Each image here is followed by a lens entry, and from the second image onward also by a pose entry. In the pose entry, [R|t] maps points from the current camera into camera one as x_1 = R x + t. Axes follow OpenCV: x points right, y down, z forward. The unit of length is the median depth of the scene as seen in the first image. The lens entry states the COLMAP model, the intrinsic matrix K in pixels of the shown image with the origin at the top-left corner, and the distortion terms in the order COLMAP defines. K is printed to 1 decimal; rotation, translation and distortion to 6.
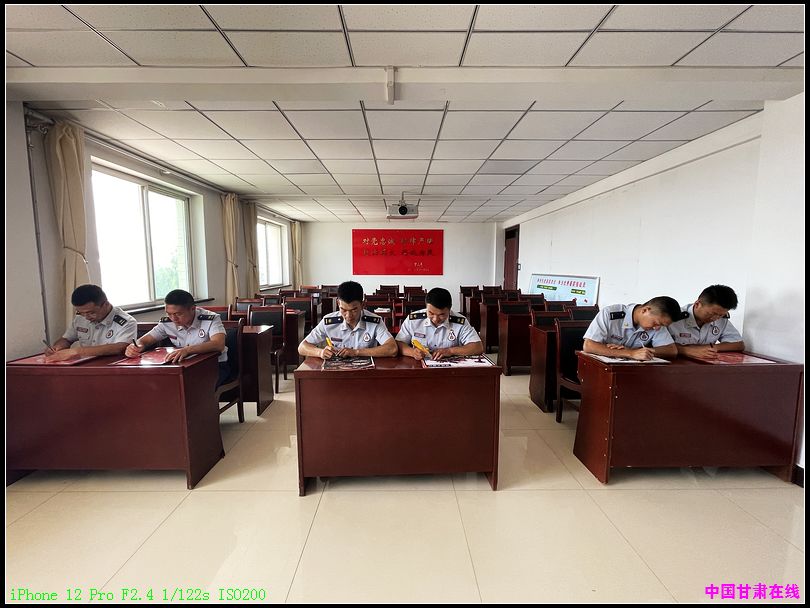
lens RADIAL K [[352.0, 0, 401.5], [0, 352.0, 300.3], [0, 0, 1]] dist [-0.000275, -0.000002]
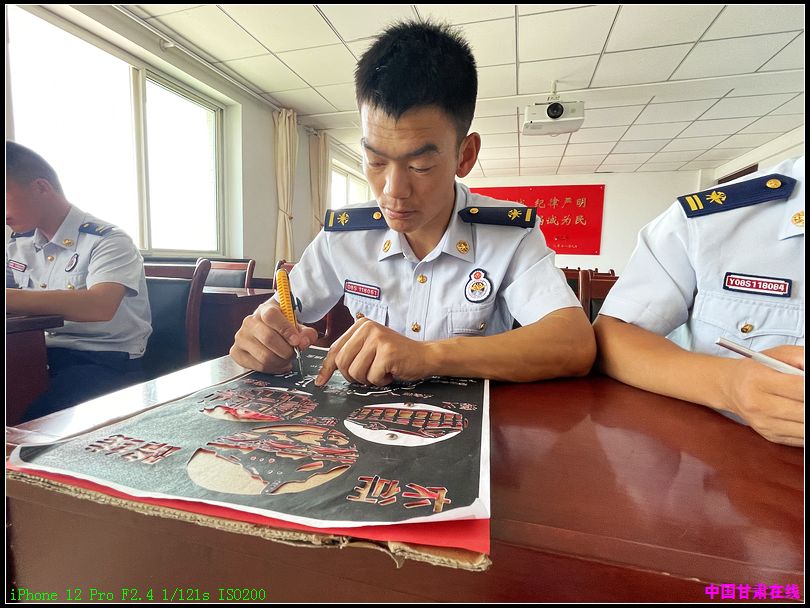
lens RADIAL K [[391.6, 0, 403.4], [0, 391.6, 300.5], [0, 0, 1]] dist [-0.004768, -0.000798]
pose [[0.956555, 0.048167, -0.287545, -0.036251], [-0.050294, 0.998734, -0.000010, 0.060728], [0.287180, 0.014472, 0.957767, 0.382383]]
